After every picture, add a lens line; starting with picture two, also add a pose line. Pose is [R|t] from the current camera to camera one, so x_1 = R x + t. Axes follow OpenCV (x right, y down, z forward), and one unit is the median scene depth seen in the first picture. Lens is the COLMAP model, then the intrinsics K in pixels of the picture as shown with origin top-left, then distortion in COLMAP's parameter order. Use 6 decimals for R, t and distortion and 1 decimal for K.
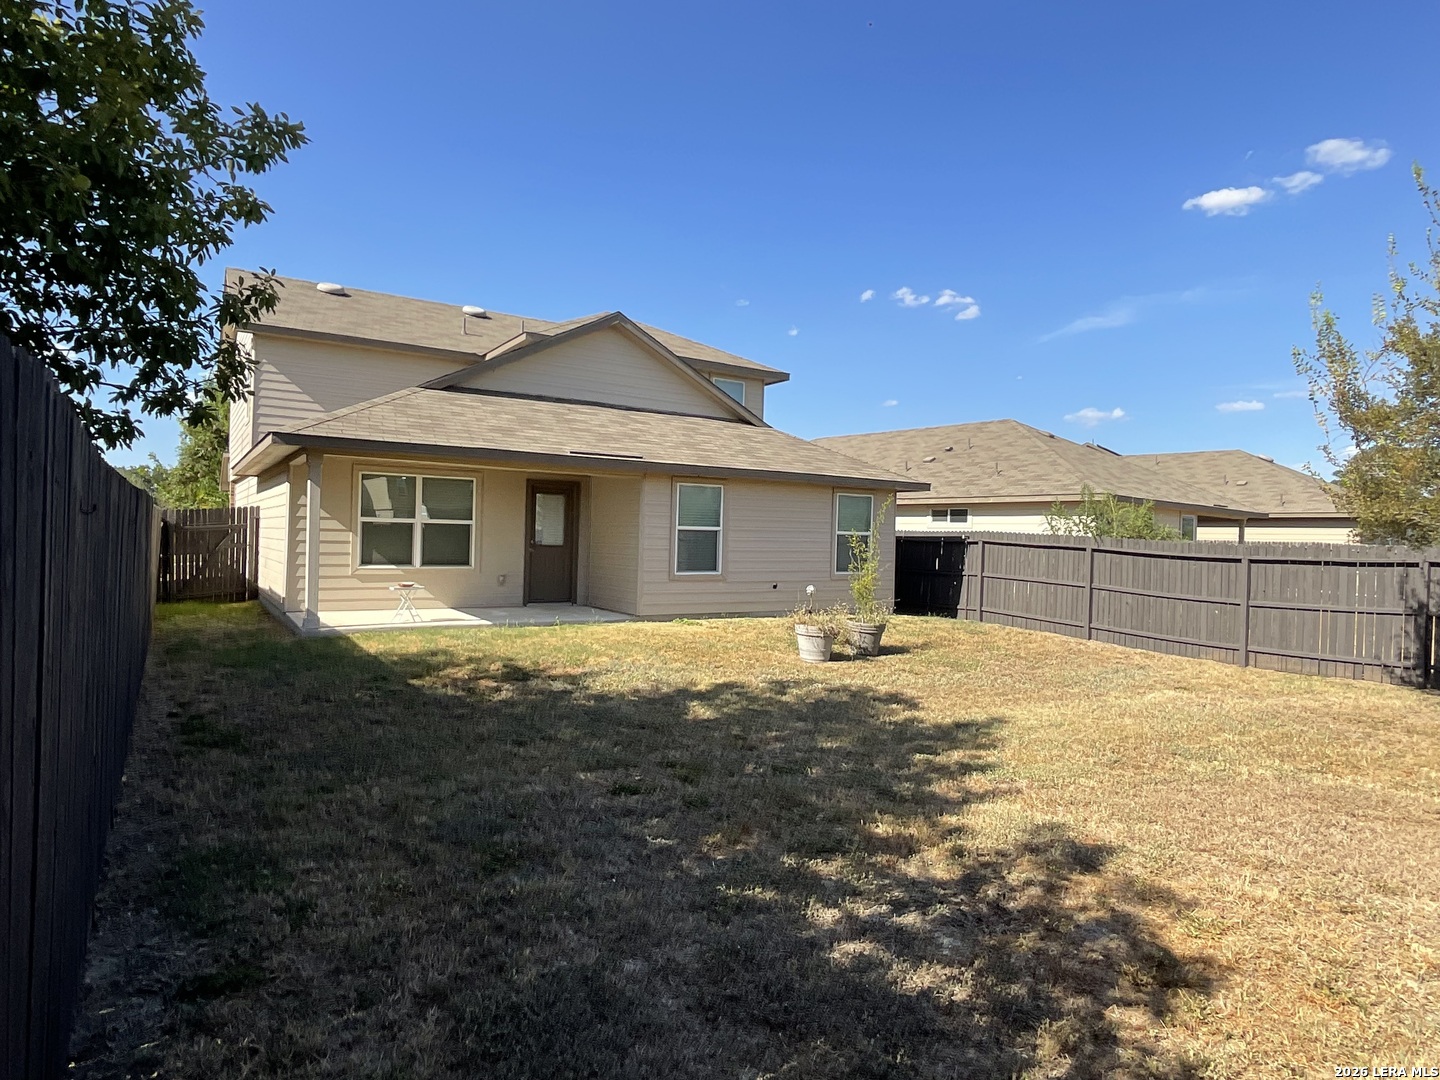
lens RADIAL K [[848.7, 0, 720.0], [0, 848.7, 540.0], [0, 0, 1]] dist [-0.001494, -0.000806]
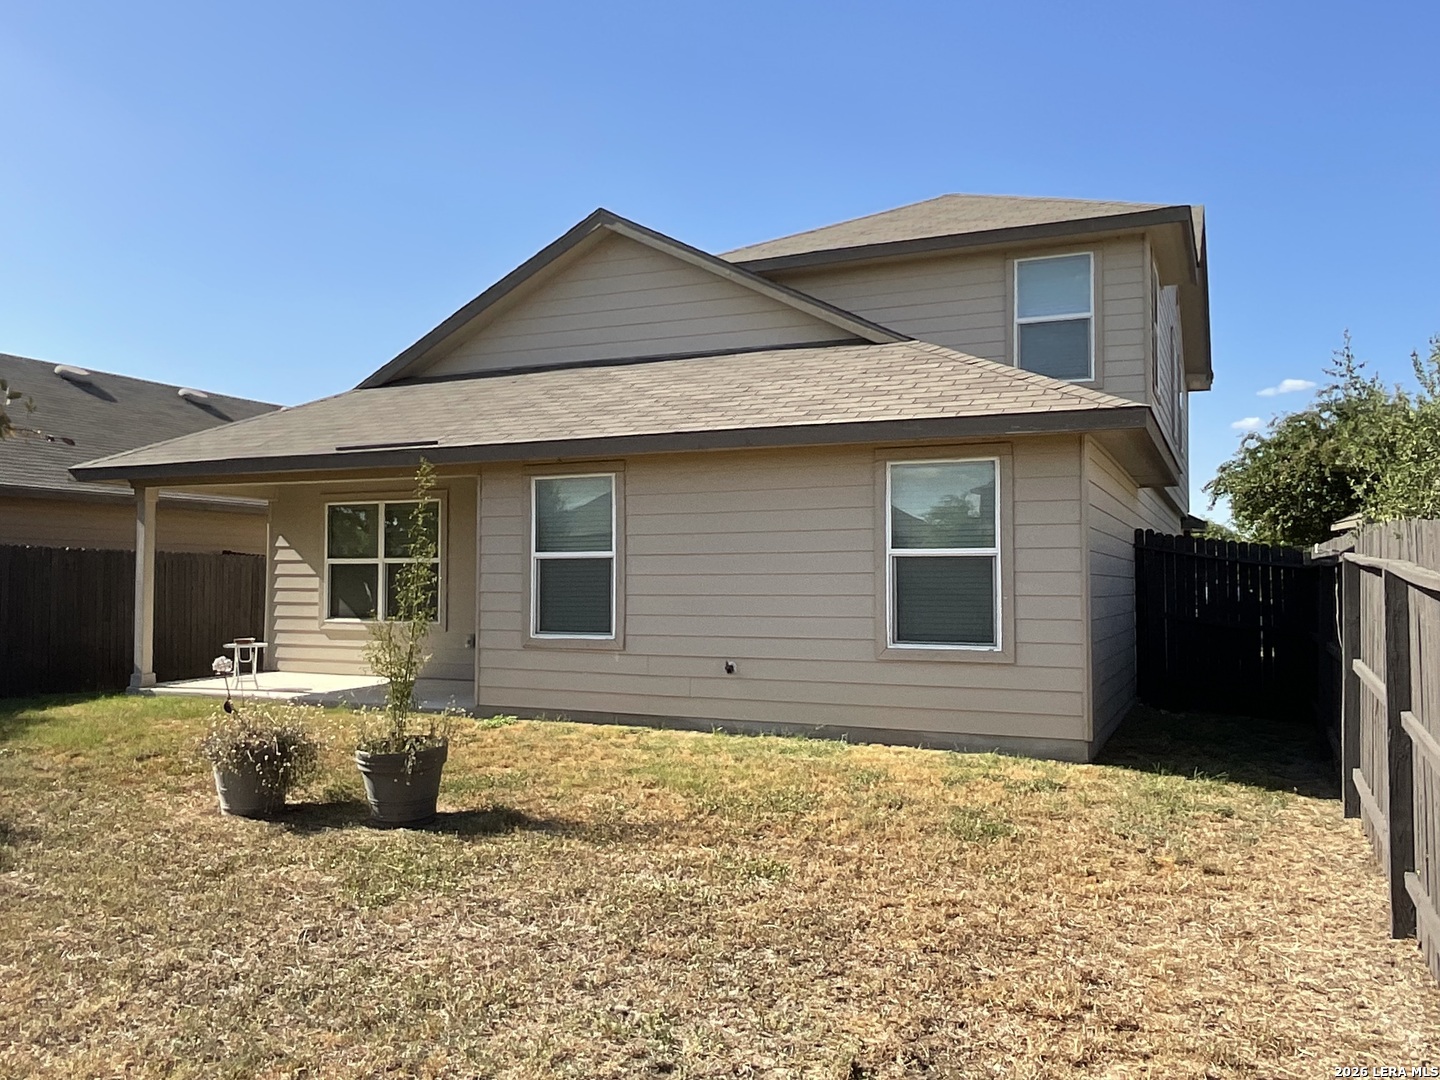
lens RADIAL K [[1125.6, 0, 720.0], [0, 1125.6, 540.0], [0, 0, 1]] dist [-0.004484, 0.003009]
pose [[0.542072, -0.057147, -0.838387, 0.651647], [0.002469, 0.997789, -0.066416, 0.026459], [0.840329, 0.033932, 0.541014, 0.702207]]
